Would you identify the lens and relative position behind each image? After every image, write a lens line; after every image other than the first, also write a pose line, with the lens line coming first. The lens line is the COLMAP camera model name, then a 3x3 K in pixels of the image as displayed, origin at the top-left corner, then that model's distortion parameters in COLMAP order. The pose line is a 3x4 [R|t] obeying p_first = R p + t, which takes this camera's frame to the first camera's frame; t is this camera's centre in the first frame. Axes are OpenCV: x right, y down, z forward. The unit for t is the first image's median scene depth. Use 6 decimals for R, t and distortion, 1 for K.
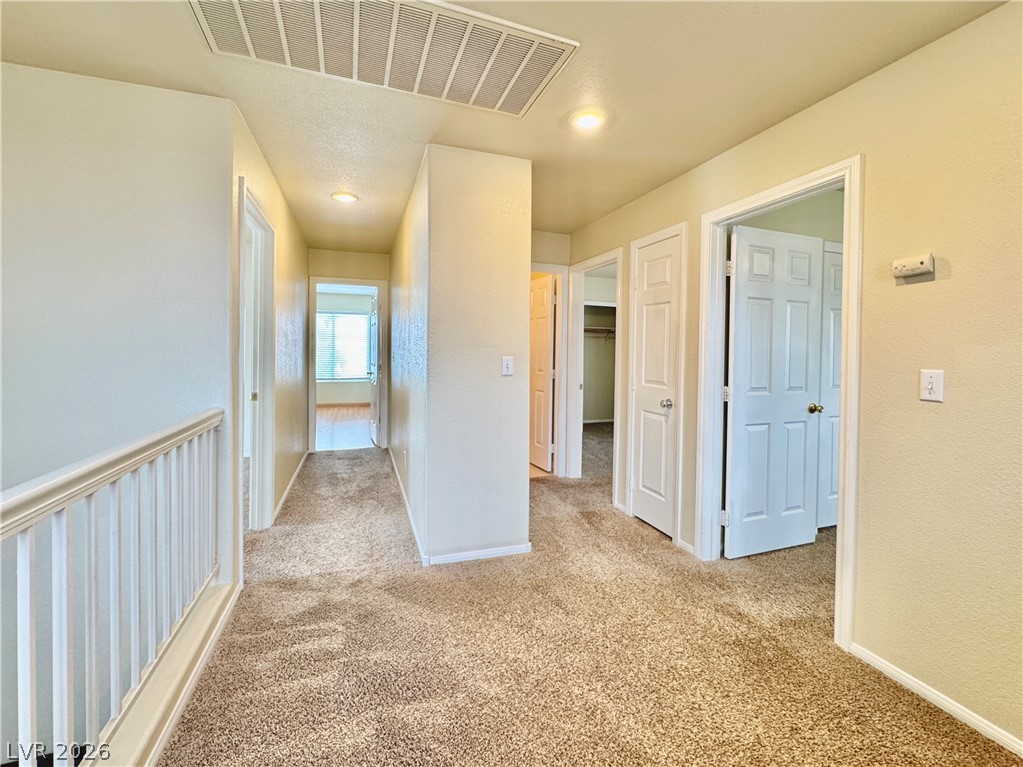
lens RADIAL K [[435.4, 0, 518.4], [0, 435.4, 360.9], [0, 0, 1]] dist [0.000724, 0.000071]
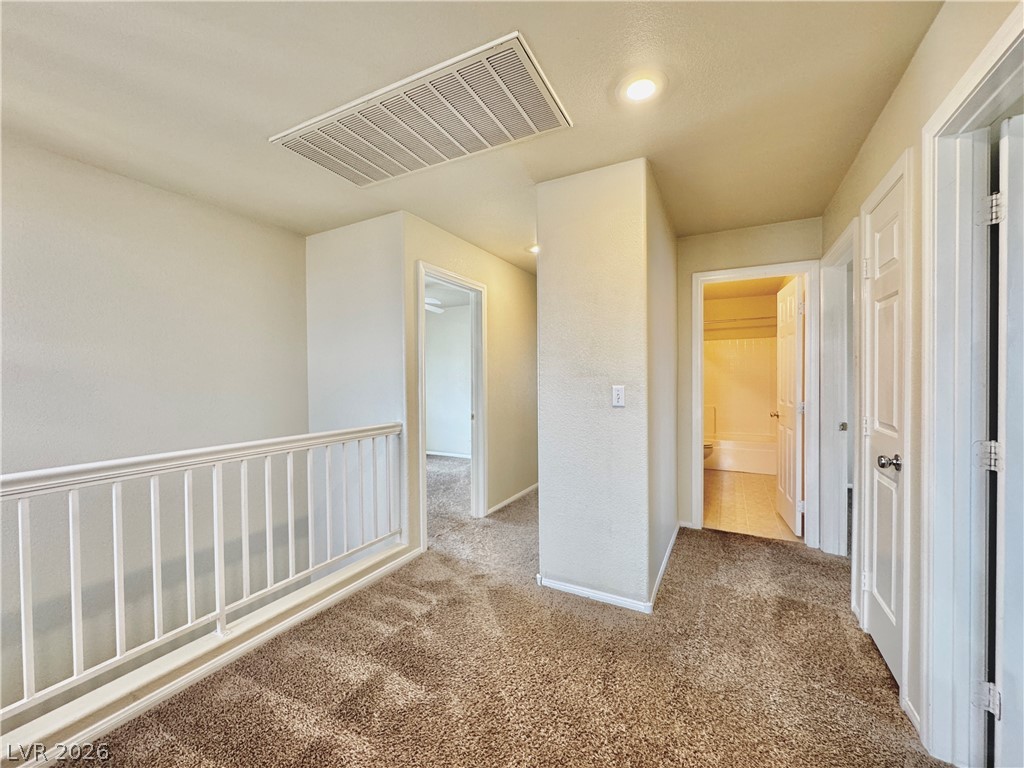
lens RADIAL K [[411.1, 0, 508.0], [0, 411.1, 387.5], [0, 0, 1]] dist [0.001533, 0.000564]
pose [[0.677624, -0.003118, -0.735401, 0.457511], [-0.000328, 0.999990, -0.004542, -0.001975], [0.735408, 0.003319, 0.677616, 0.260262]]
